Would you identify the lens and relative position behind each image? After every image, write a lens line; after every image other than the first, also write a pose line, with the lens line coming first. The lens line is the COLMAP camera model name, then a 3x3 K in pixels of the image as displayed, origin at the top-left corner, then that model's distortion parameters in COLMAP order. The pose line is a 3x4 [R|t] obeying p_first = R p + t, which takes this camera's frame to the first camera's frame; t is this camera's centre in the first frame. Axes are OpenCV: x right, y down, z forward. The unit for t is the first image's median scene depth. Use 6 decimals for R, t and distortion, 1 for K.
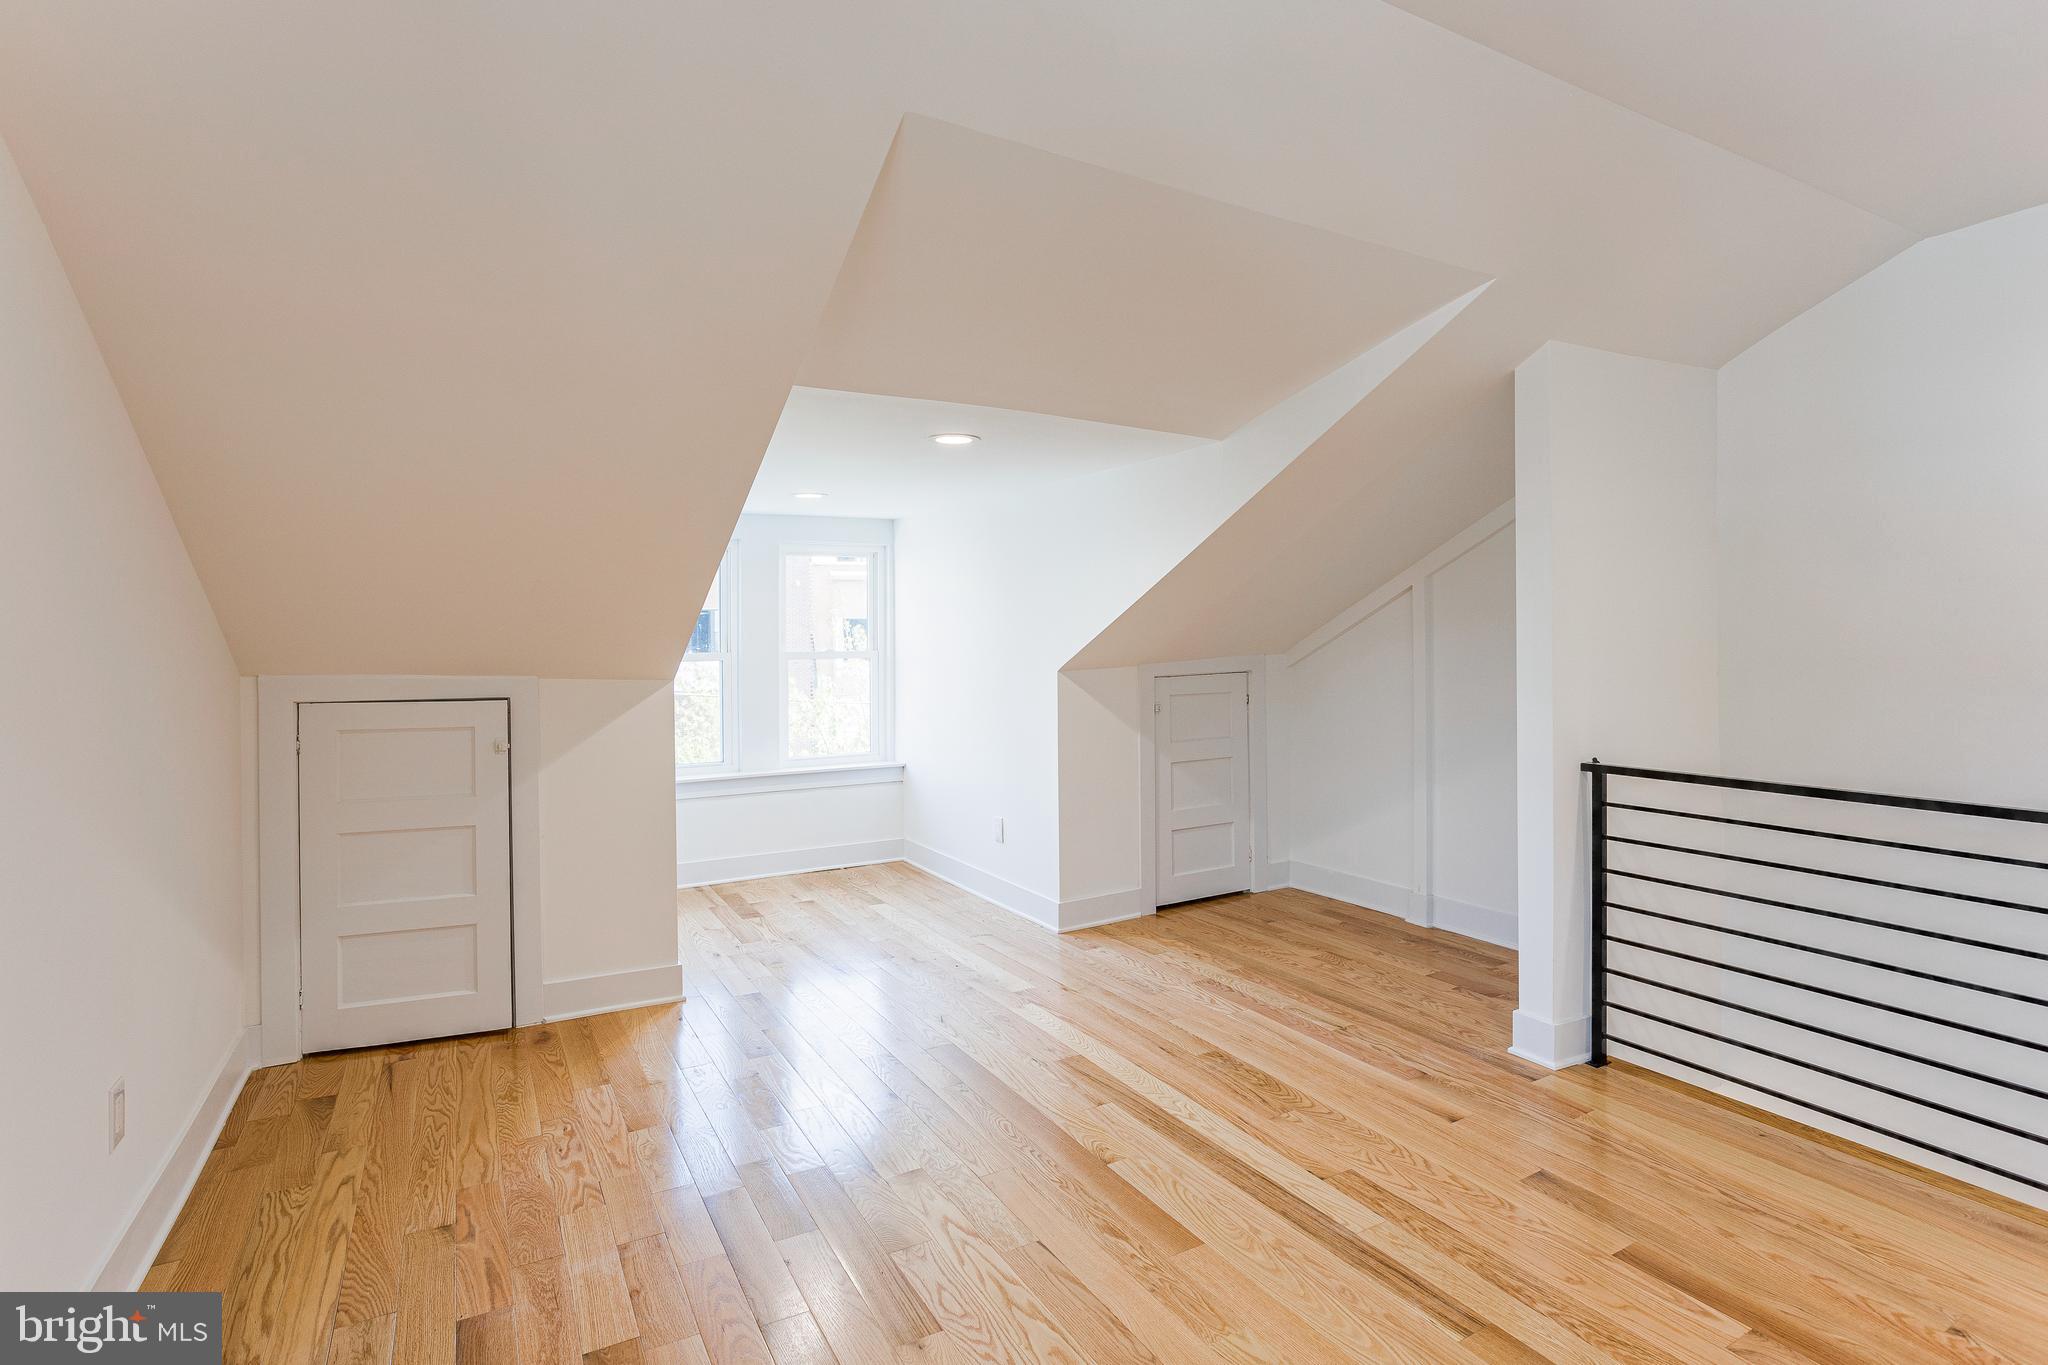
lens RADIAL K [[988.1, 0, 1019.8], [0, 988.1, 677.6], [0, 0, 1]] dist [-0.052292, 0.036353]
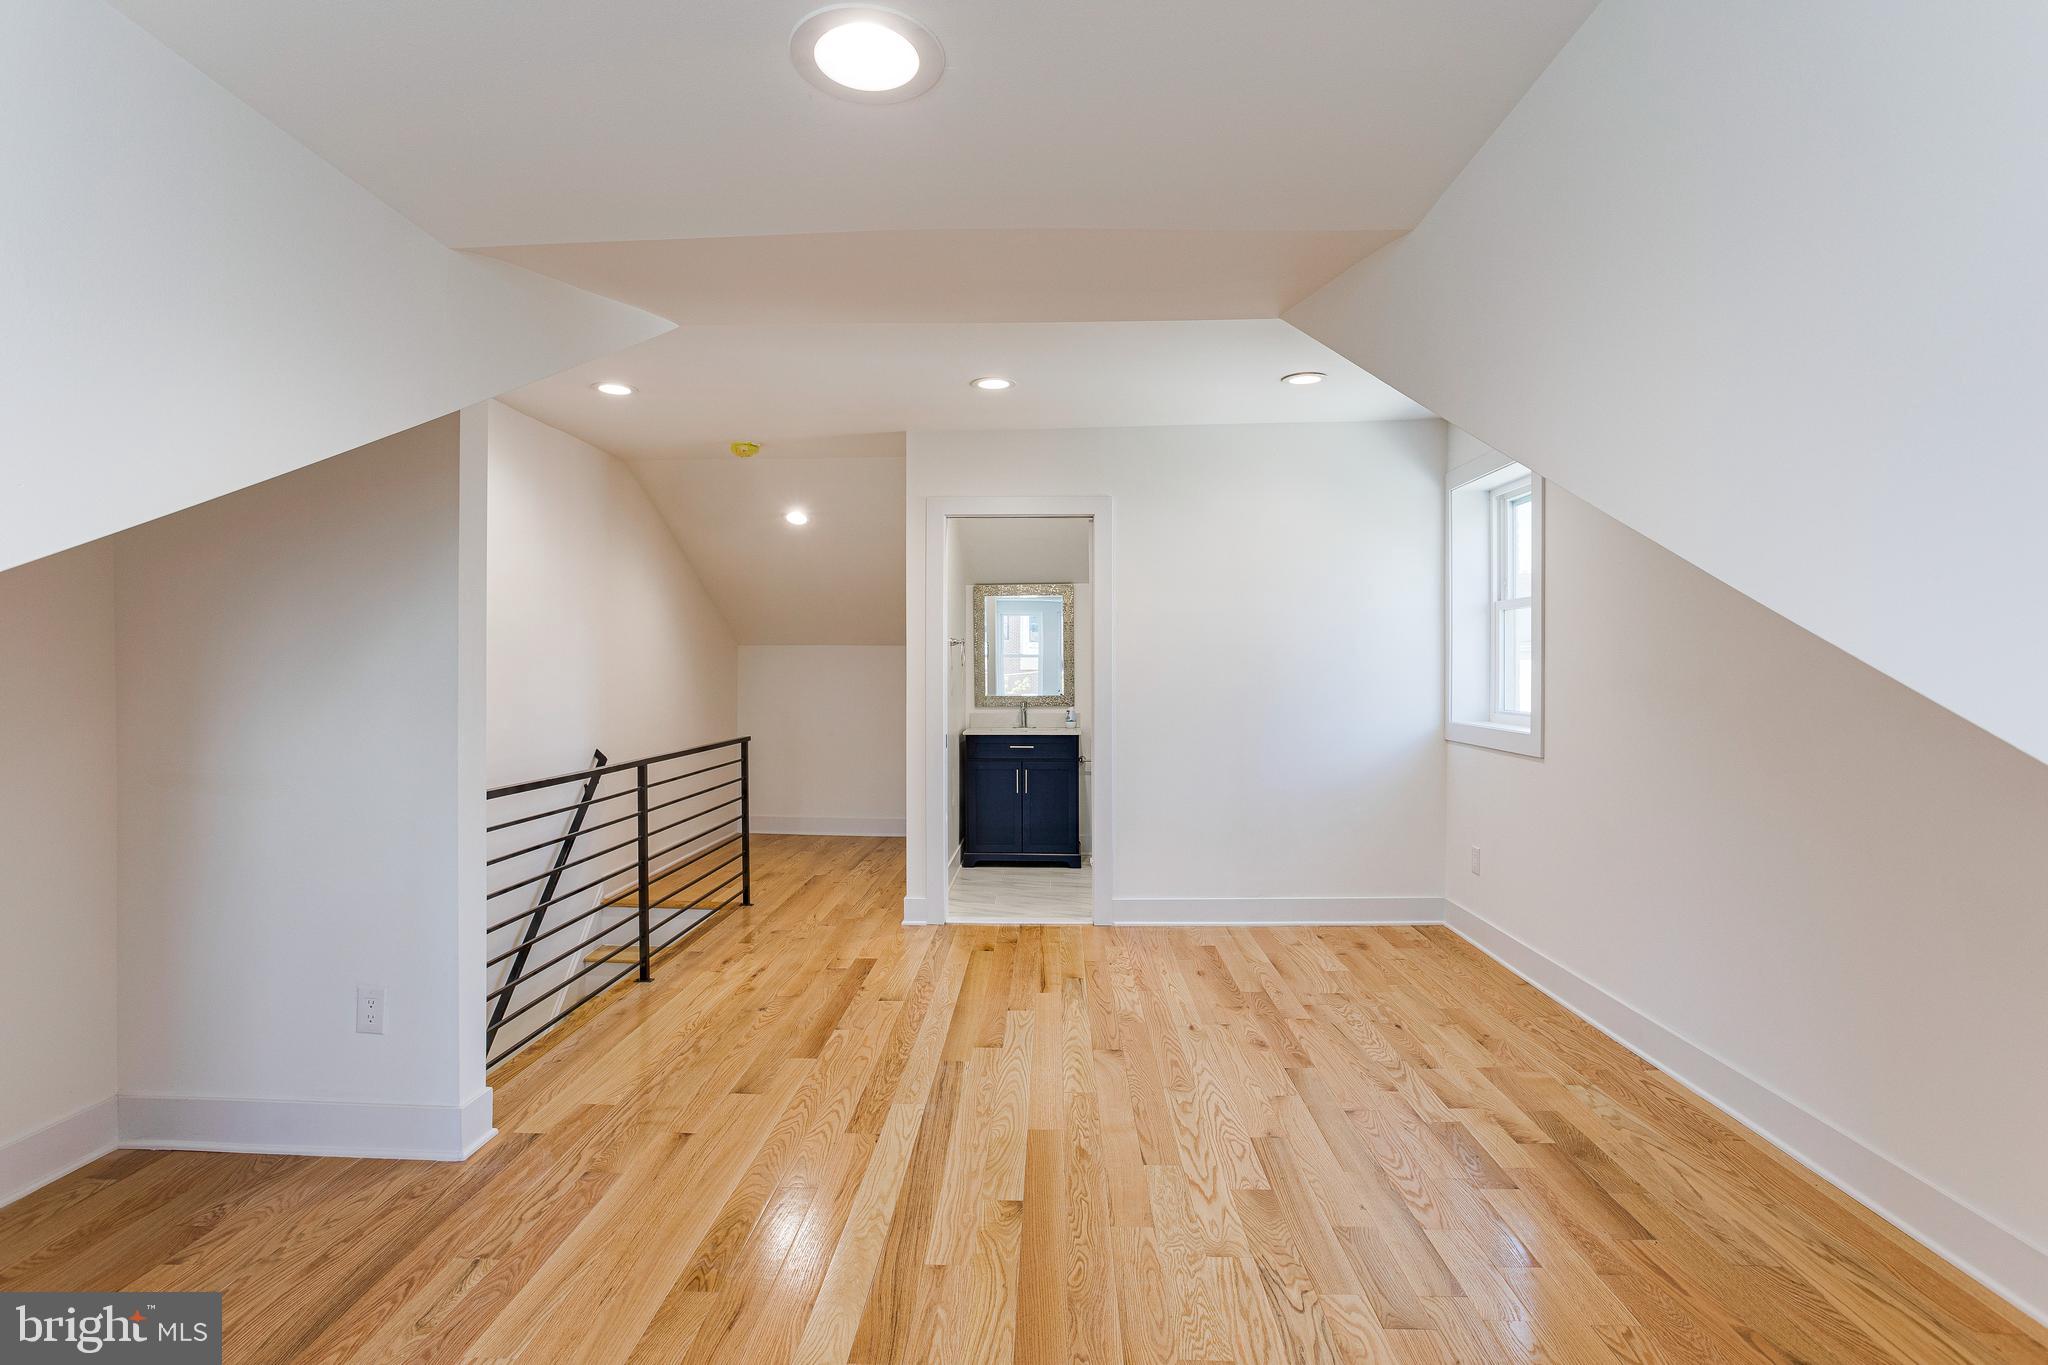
lens RADIAL K [[988.1, 0, 1019.8], [0, 988.1, 677.6], [0, 0, 1]] dist [-0.052292, 0.036353]
pose [[-0.849923, 0.006093, 0.526872, -0.440267], [0.026291, 0.999178, 0.030856, -0.049060], [-0.526251, 0.040077, -0.849384, 1.890669]]
